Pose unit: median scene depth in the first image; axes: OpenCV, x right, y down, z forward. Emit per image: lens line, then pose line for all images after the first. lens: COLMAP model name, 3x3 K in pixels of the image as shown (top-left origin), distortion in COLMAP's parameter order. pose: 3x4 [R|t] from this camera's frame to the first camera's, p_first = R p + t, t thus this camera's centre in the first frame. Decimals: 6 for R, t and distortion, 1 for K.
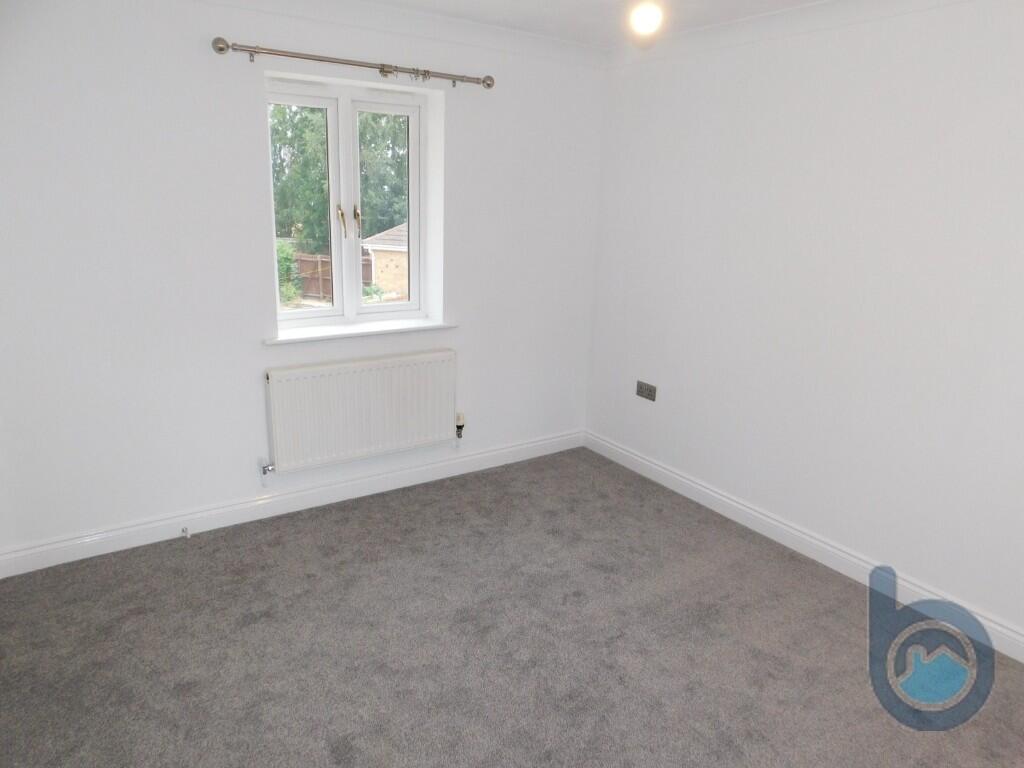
lens RADIAL K [[686.8, 0, 484.2], [0, 686.8, 405.7], [0, 0, 1]] dist [-0.005312, -0.001121]
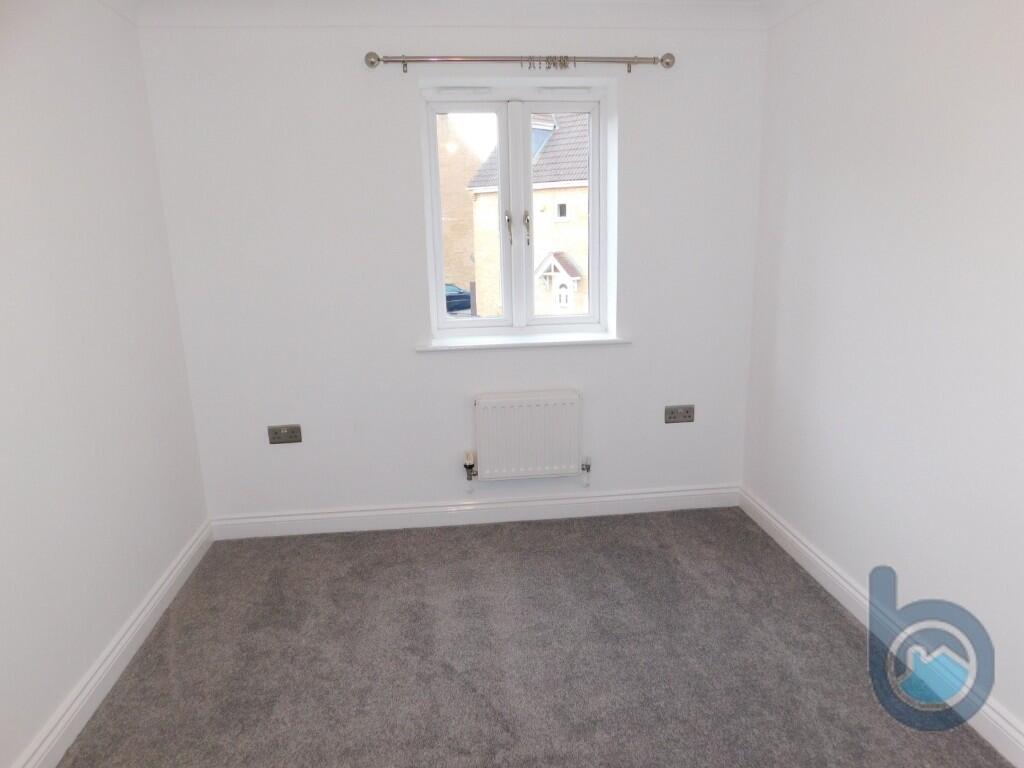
lens RADIAL K [[686.8, 0, 513.1], [0, 686.8, 383.4], [0, 0, 1]] dist [-0.005312, -0.001121]
pose [[0.887873, 0.078525, -0.453338, 0.252491], [-0.092706, 0.995652, -0.009105, -0.047507], [0.450652, 0.050111, 0.891292, 0.175304]]
